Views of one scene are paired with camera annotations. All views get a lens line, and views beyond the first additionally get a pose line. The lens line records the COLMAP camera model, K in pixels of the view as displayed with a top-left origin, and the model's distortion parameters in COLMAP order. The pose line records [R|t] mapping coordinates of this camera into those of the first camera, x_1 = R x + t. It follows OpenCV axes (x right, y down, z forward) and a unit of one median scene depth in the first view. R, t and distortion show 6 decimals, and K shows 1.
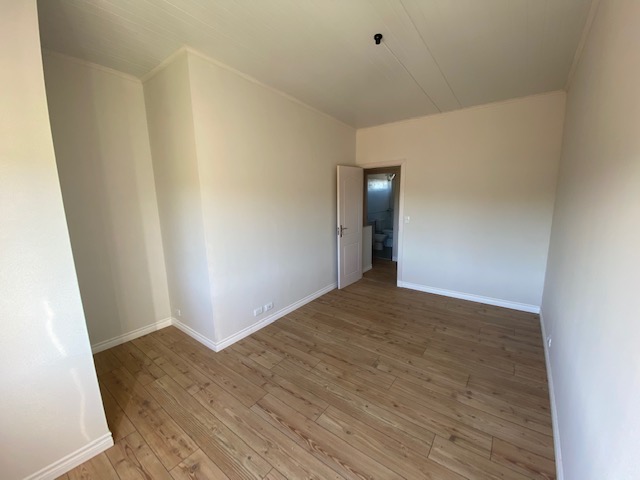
lens RADIAL K [[260.7, 0, 320.2], [0, 260.7, 237.1], [0, 0, 1]] dist [0.001370, -0.010239]
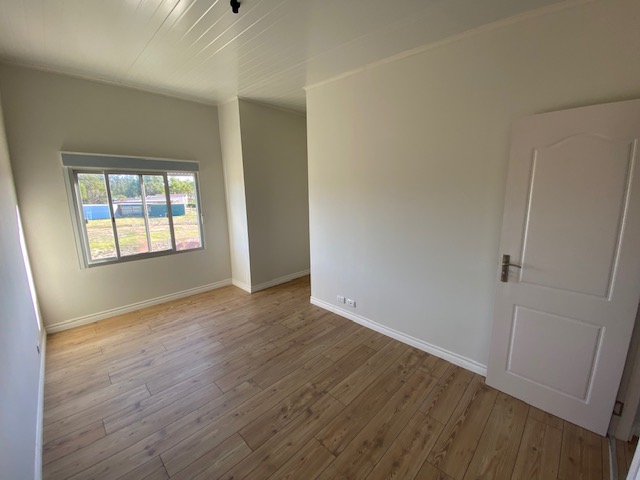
lens RADIAL K [[260.7, 0, 320.2], [0, 260.7, 237.1], [0, 0, 1]] dist [0.001370, -0.010239]
pose [[-0.131091, 0.198158, -0.971364, 0.860684], [-0.156204, 0.963452, 0.217625, -0.202472], [0.978987, 0.180260, -0.095347, 1.106783]]
